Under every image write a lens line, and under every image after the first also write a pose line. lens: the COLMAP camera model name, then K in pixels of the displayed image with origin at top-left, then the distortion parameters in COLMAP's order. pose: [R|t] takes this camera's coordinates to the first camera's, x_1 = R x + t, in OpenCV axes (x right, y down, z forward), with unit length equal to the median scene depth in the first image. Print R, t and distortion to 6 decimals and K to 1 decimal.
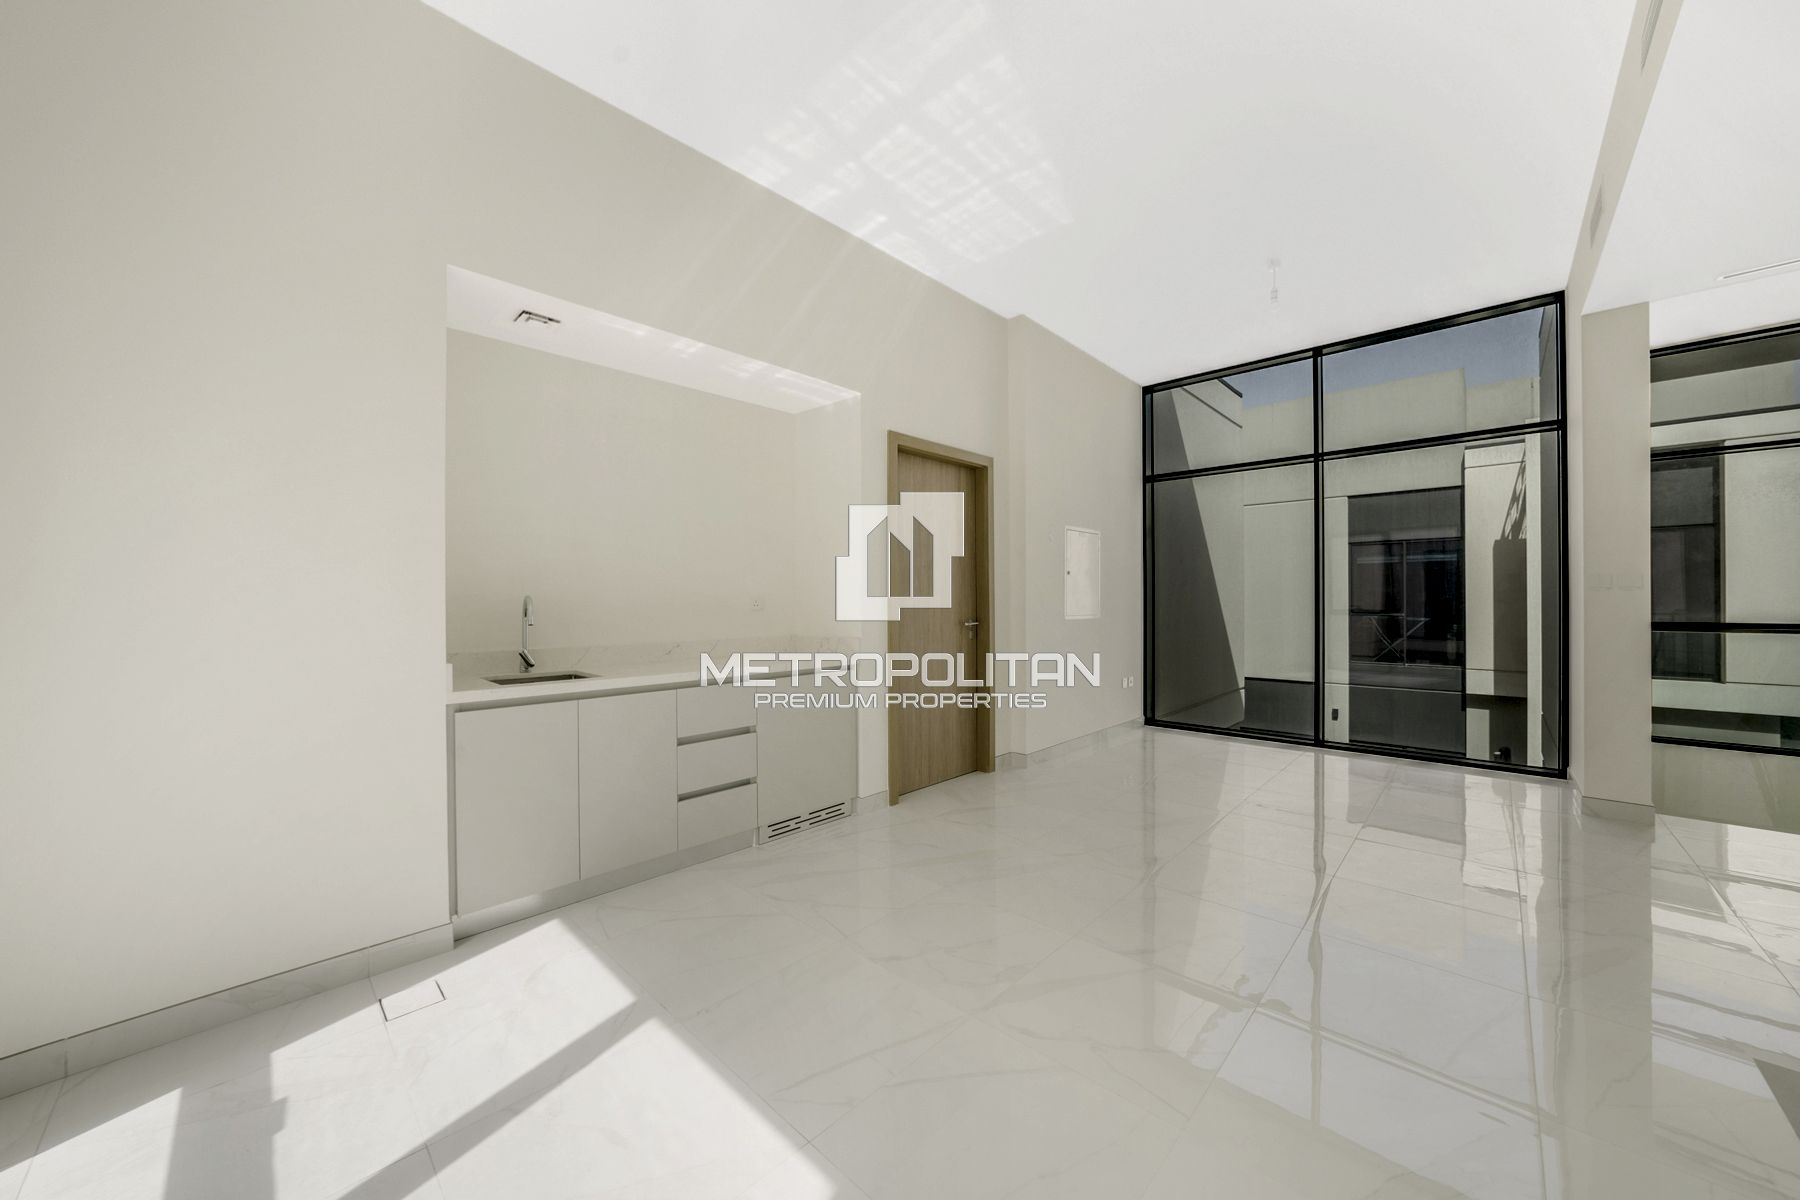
lens RADIAL K [[634.8, 0, 908.0], [0, 634.8, 597.8], [0, 0, 1]] dist [-0.011832, 0.000180]
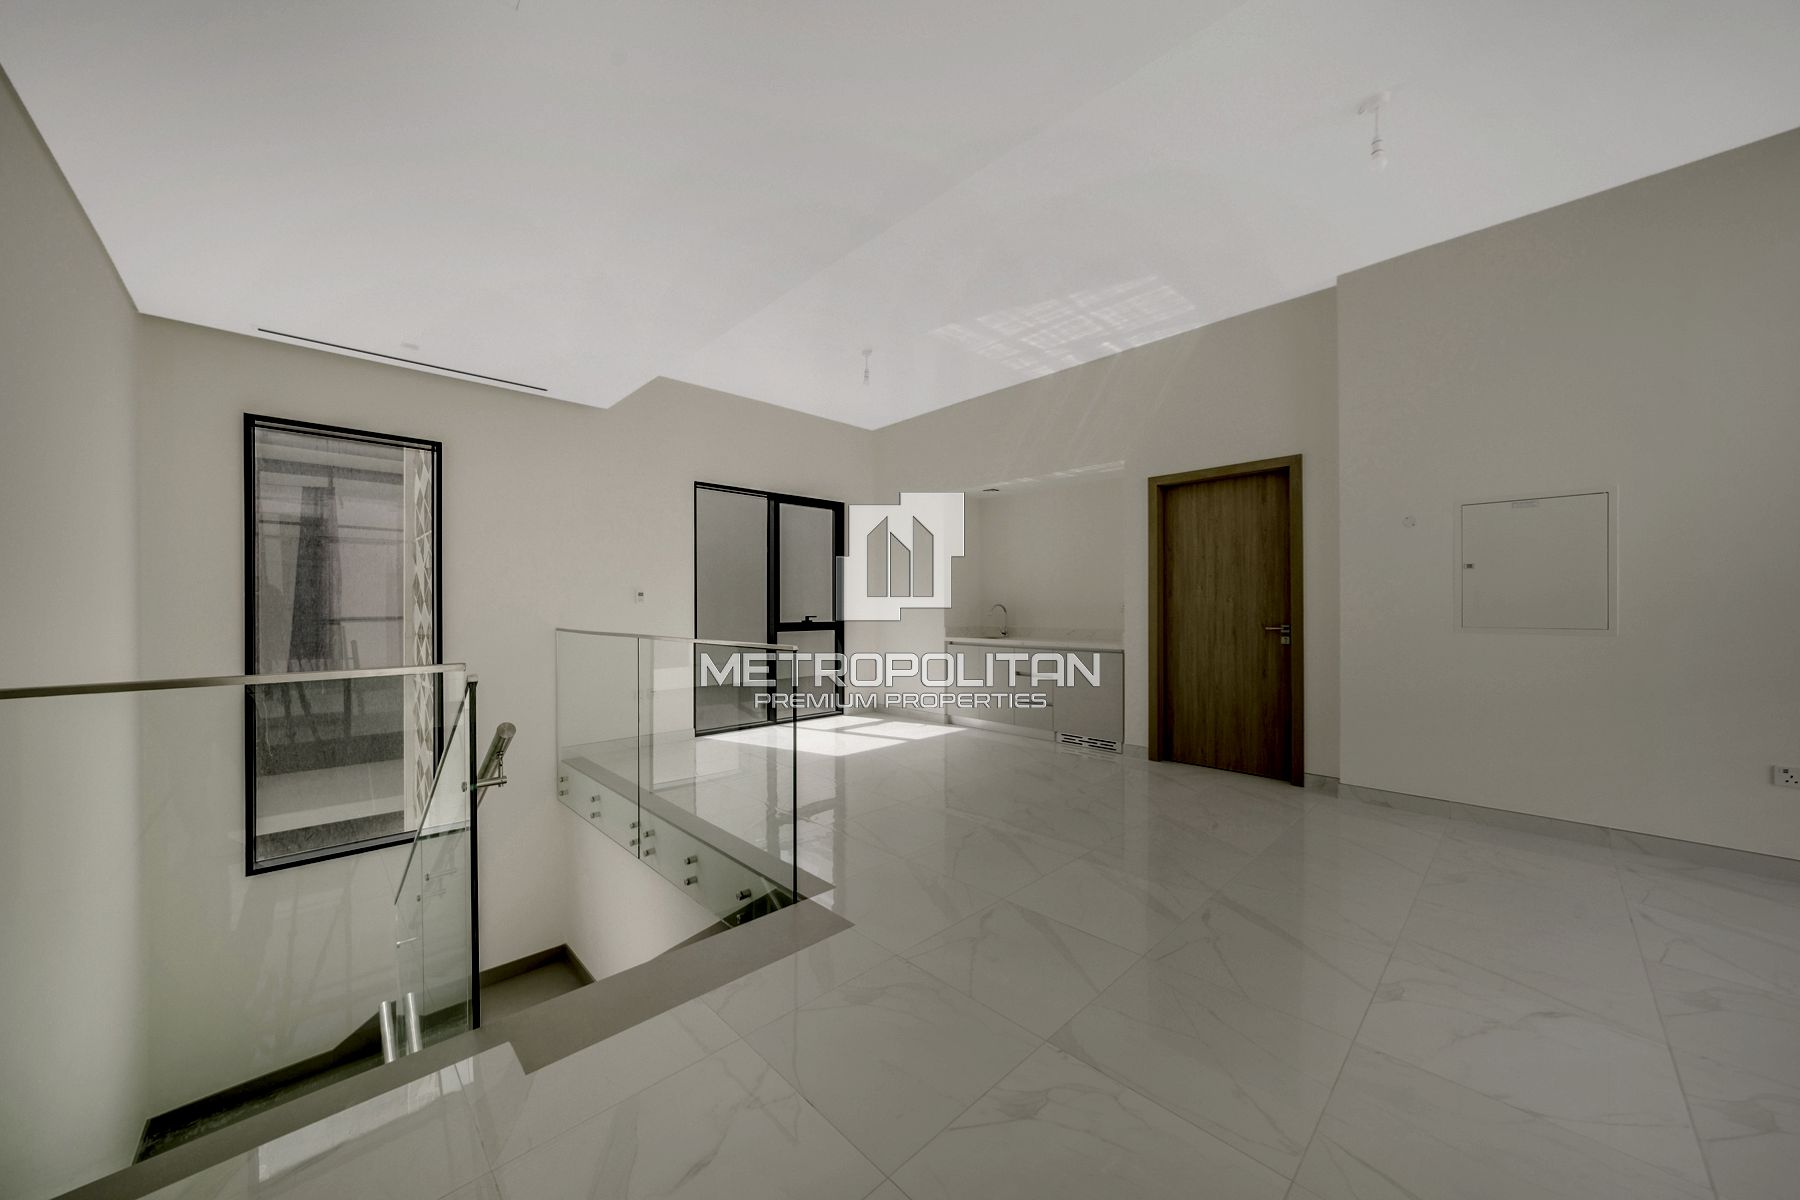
lens RADIAL K [[634.8, 0, 908.0], [0, 634.8, 597.8], [0, 0, 1]] dist [-0.011832, 0.000180]
pose [[-0.040484, -0.001125, -0.999180, 1.200705], [0.017238, 0.999850, -0.001824, -0.017935], [0.999031, -0.017298, -0.040458, 0.499887]]
